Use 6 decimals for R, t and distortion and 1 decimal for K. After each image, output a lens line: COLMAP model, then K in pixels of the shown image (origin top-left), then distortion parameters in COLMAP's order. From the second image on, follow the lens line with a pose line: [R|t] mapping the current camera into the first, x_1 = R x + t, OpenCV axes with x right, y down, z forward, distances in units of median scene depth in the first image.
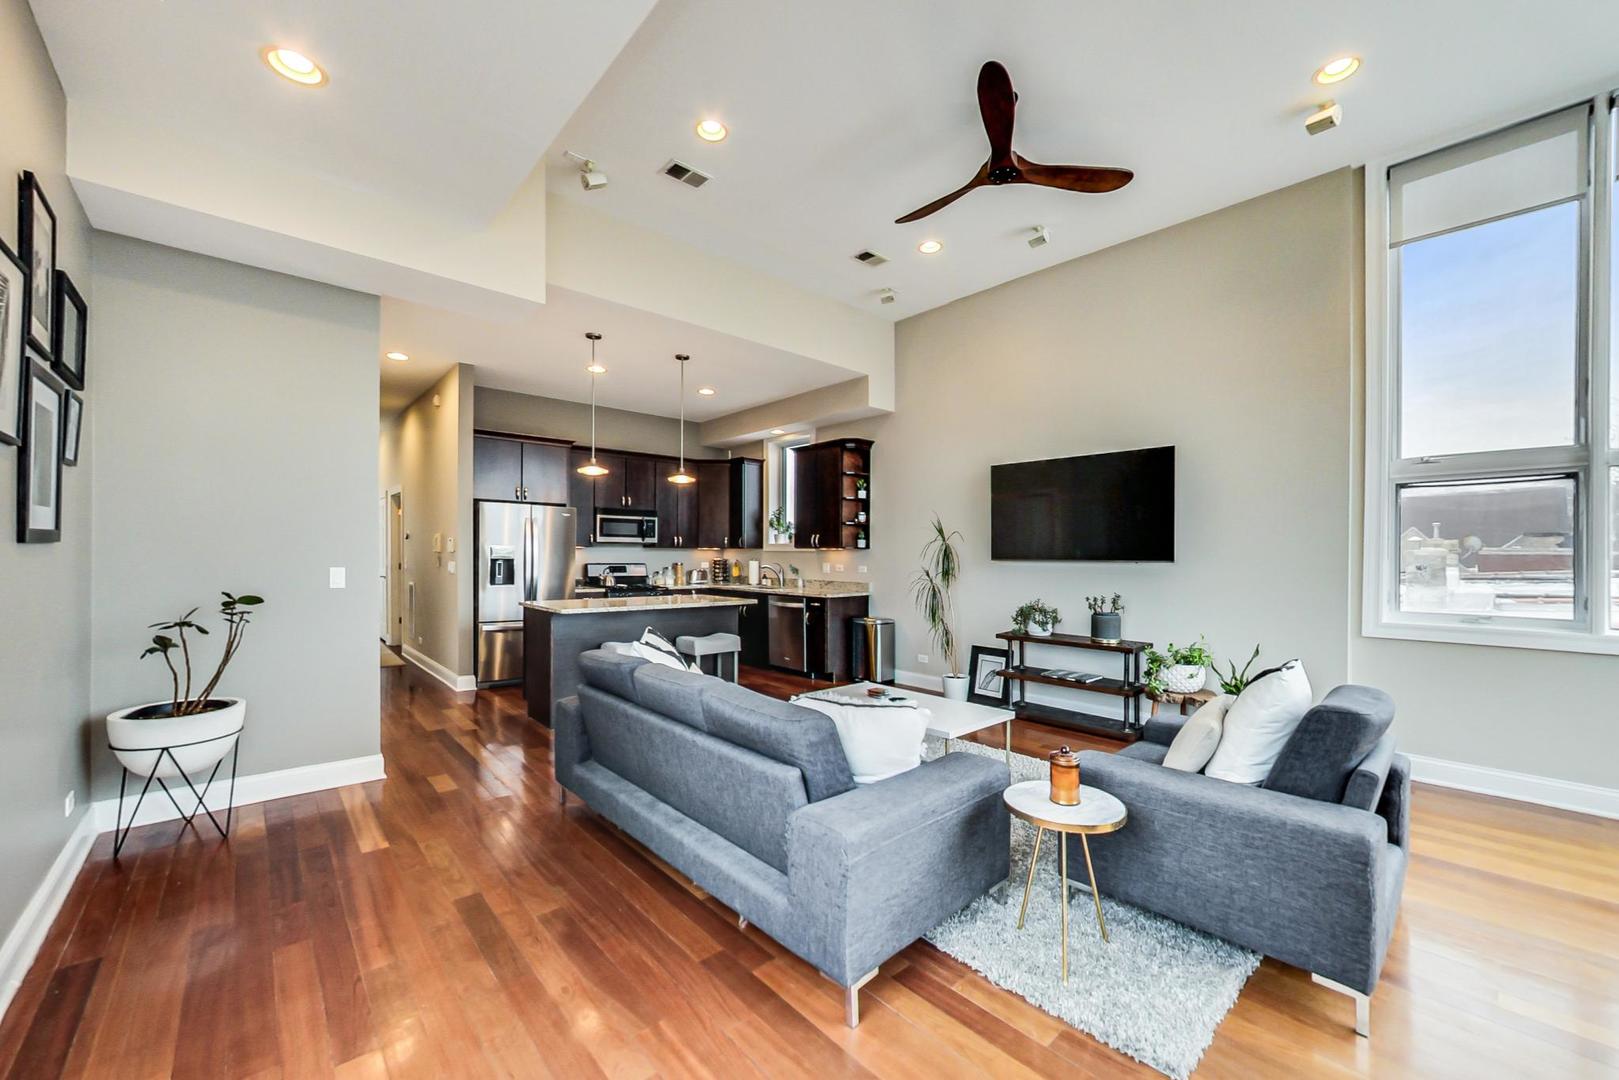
lens RADIAL K [[633.3, 0, 805.2], [0, 633.3, 550.7], [0, 0, 1]] dist [-0.001622, -0.000396]
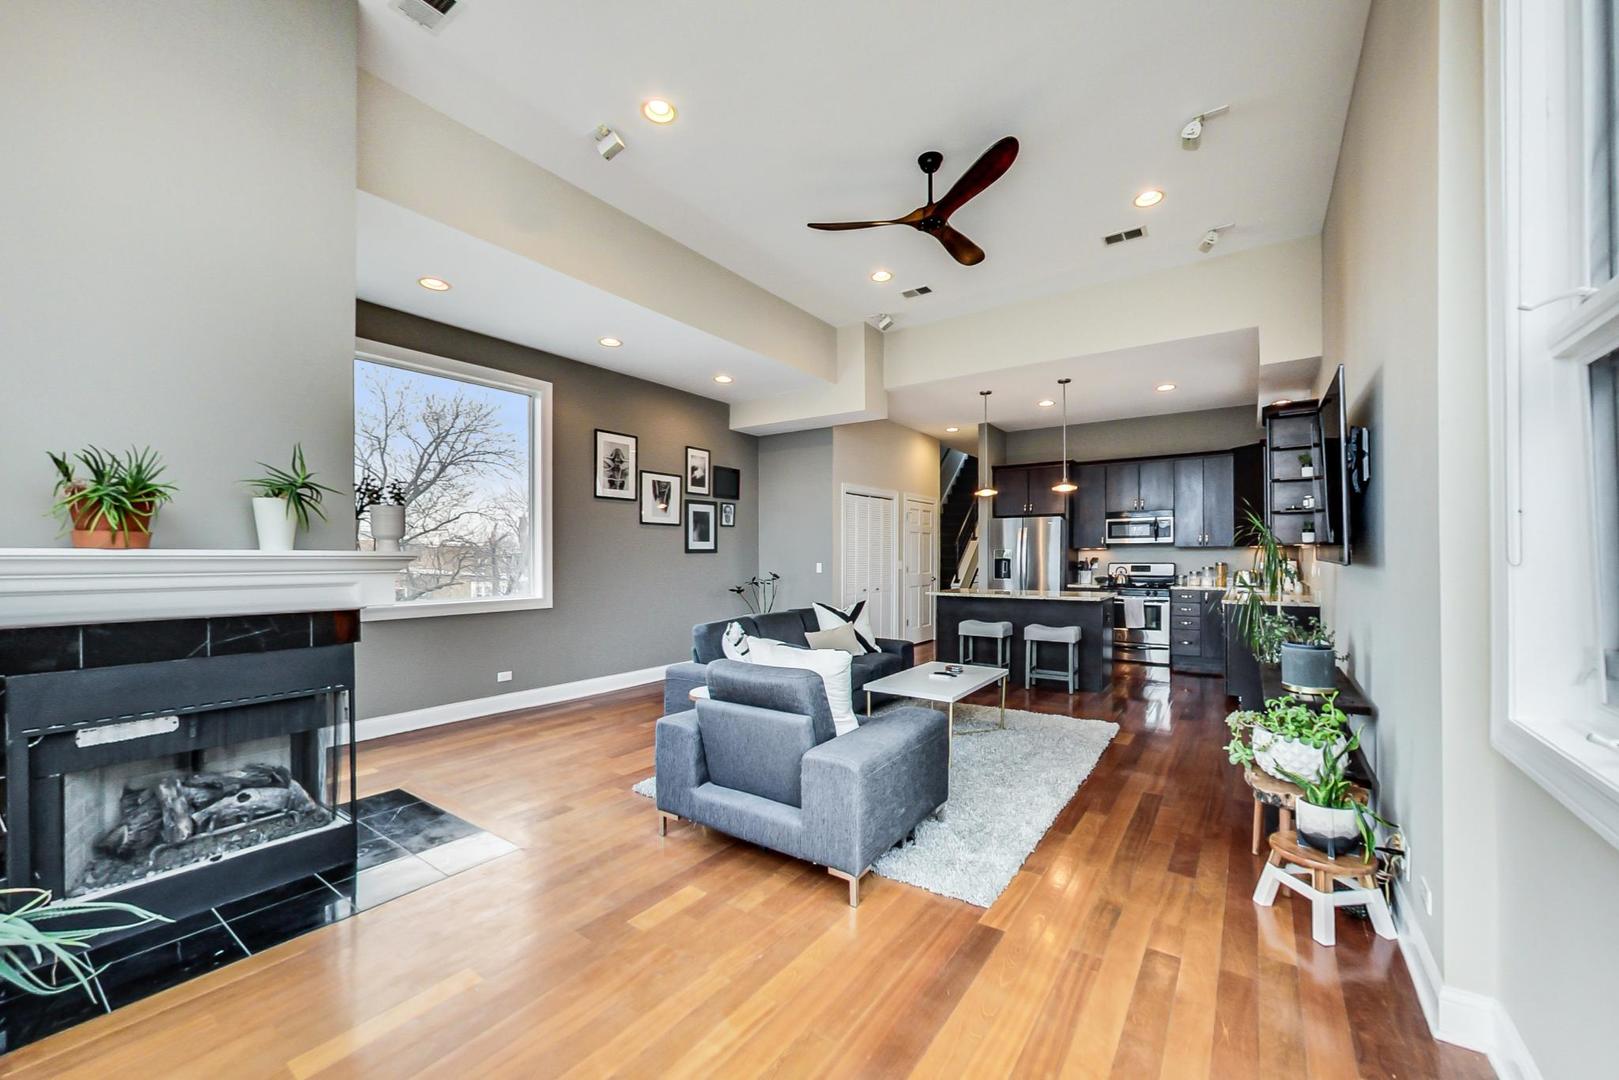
lens RADIAL K [[633.3, 0, 808.8], [0, 633.3, 553.3], [0, 0, 1]] dist [-0.001622, -0.000396]
pose [[0.241984, -0.010689, -0.970221, 0.673120], [0.011332, 0.999902, -0.008190, 0.007597], [0.970214, -0.009013, 0.242081, 0.243474]]
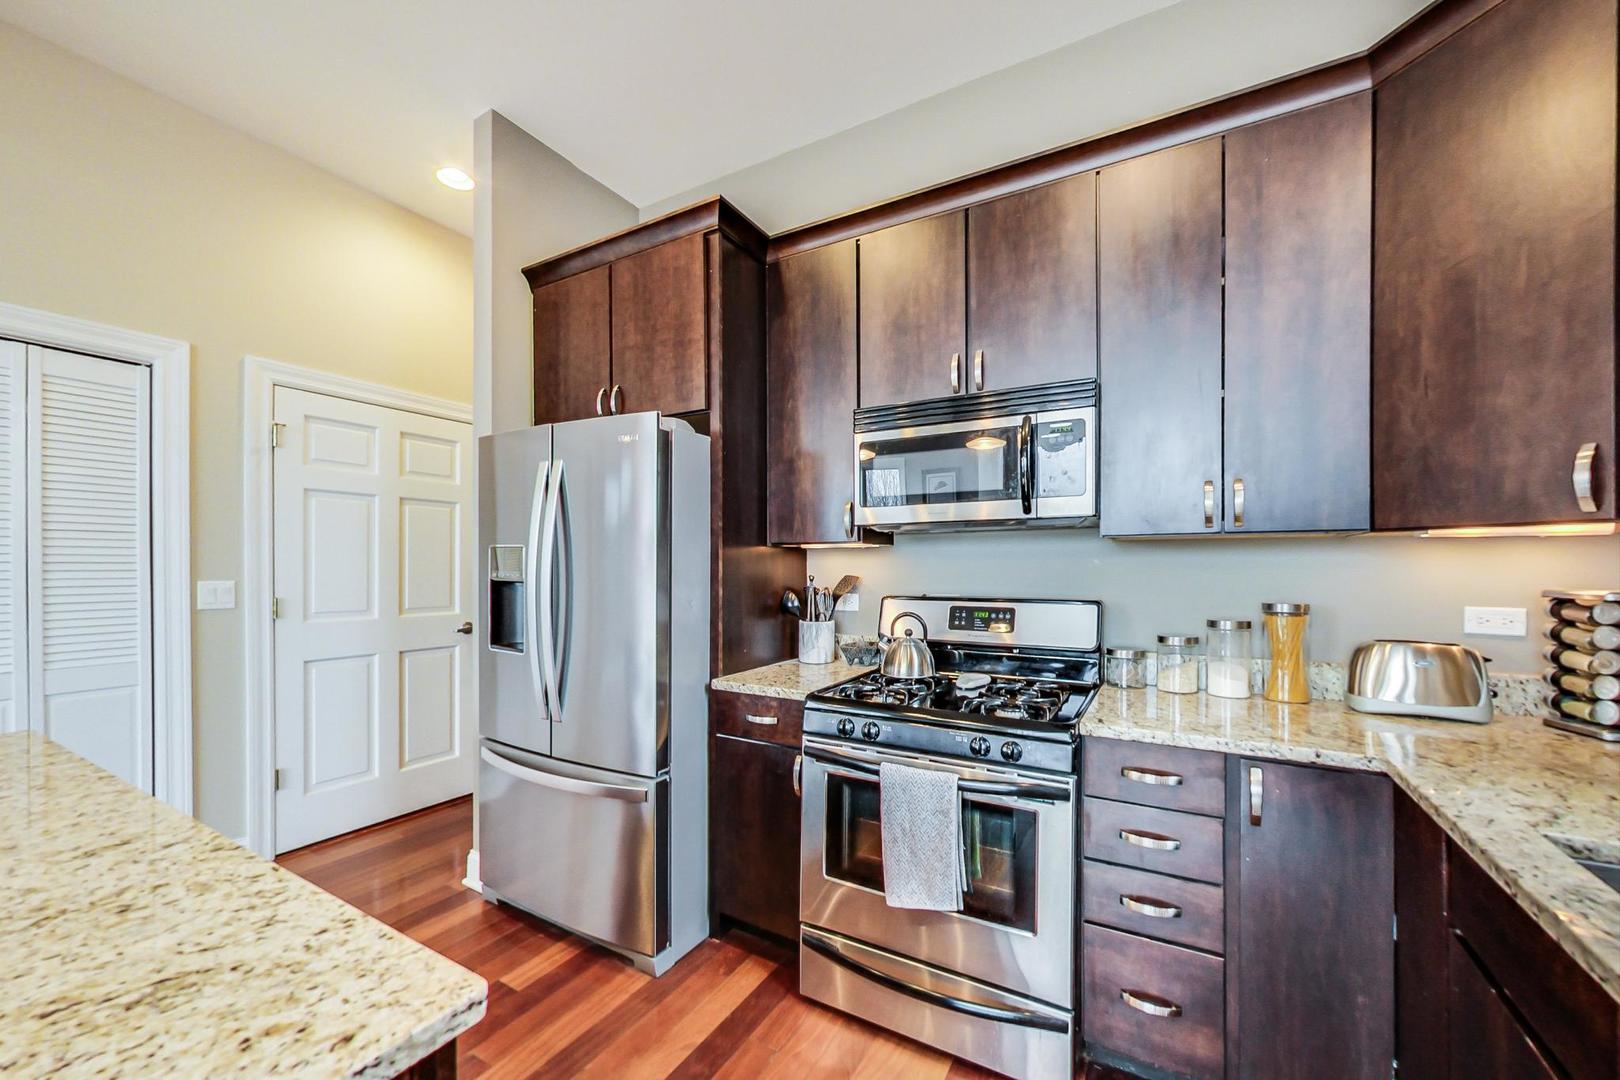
lens RADIAL K [[633.7, 0, 808.2], [0, 633.7, 558.6], [0, 0, 1]] dist [-0.001622, -0.000396]
pose [[0.320476, -0.013164, -0.947165, -0.057833], [0.005281, 0.999913, -0.012110, 0.006670], [0.947242, -0.001121, 0.320517, 0.954162]]
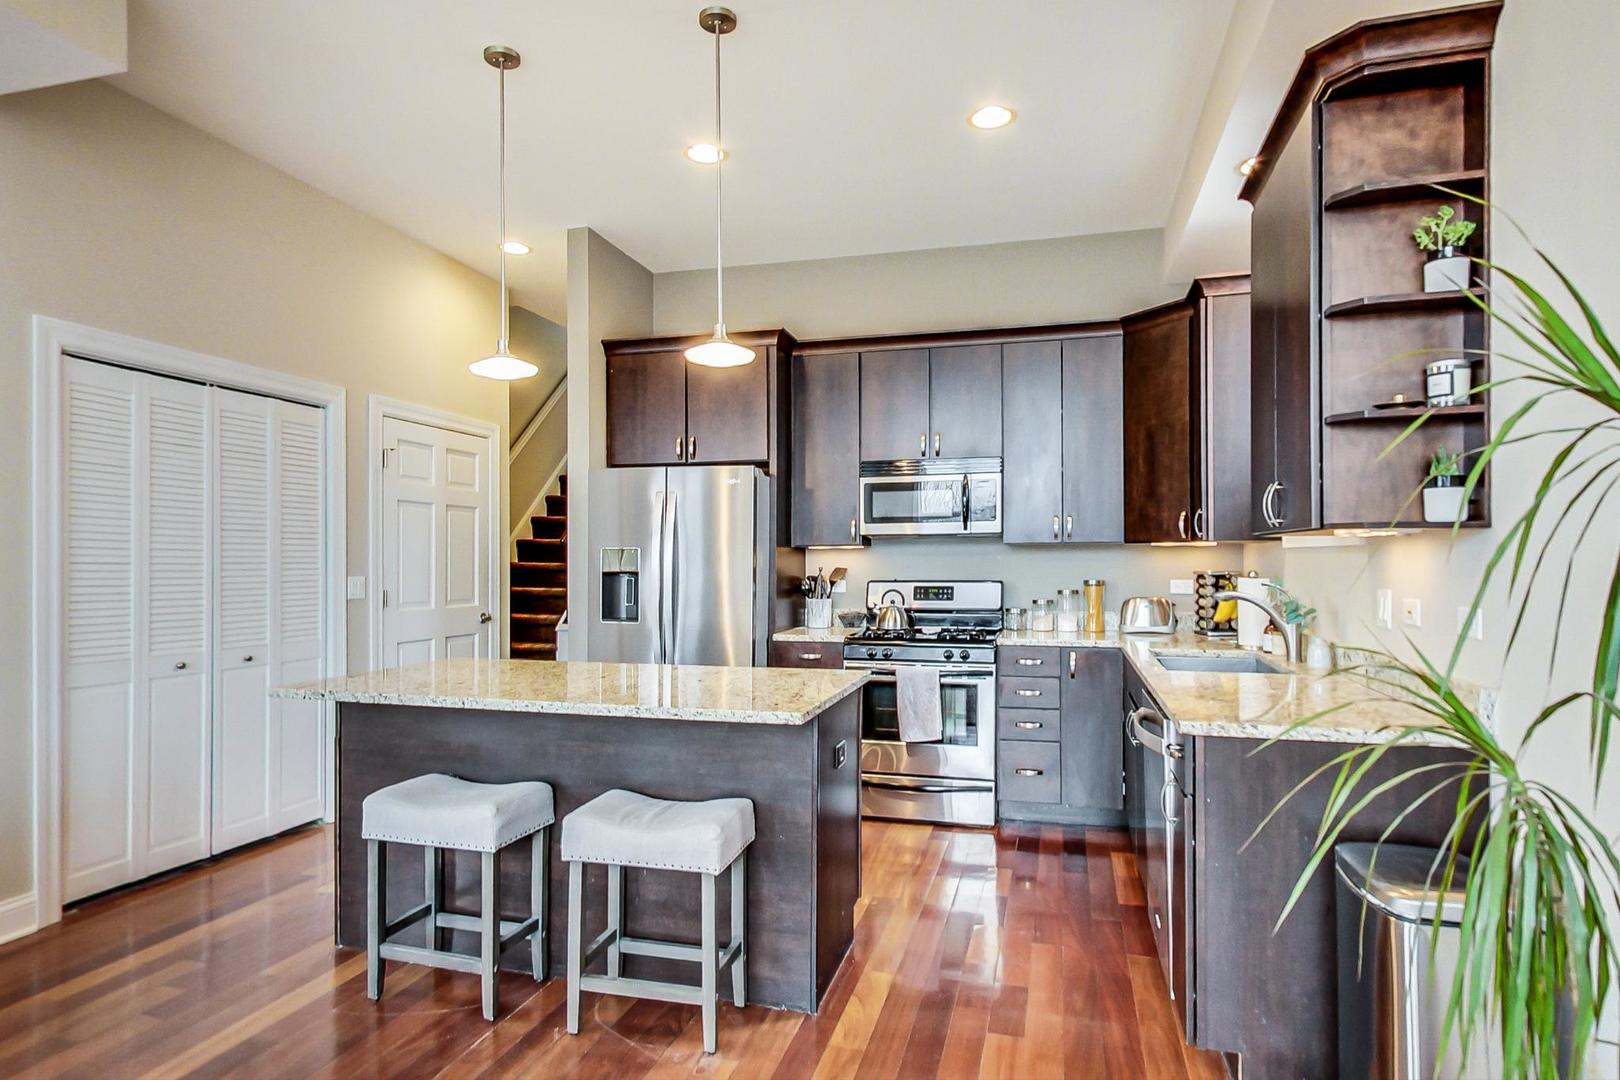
lens RADIAL K [[900.4, 0, 813.3], [0, 900.4, 549.8], [0, 0, 1]] dist [0.000811, -0.000001]
pose [[0.555303, -0.015747, -0.831499, 0.226062], [0.010941, 0.999873, -0.011629, 0.005661], [0.831576, -0.002640, 0.555405, 0.646977]]
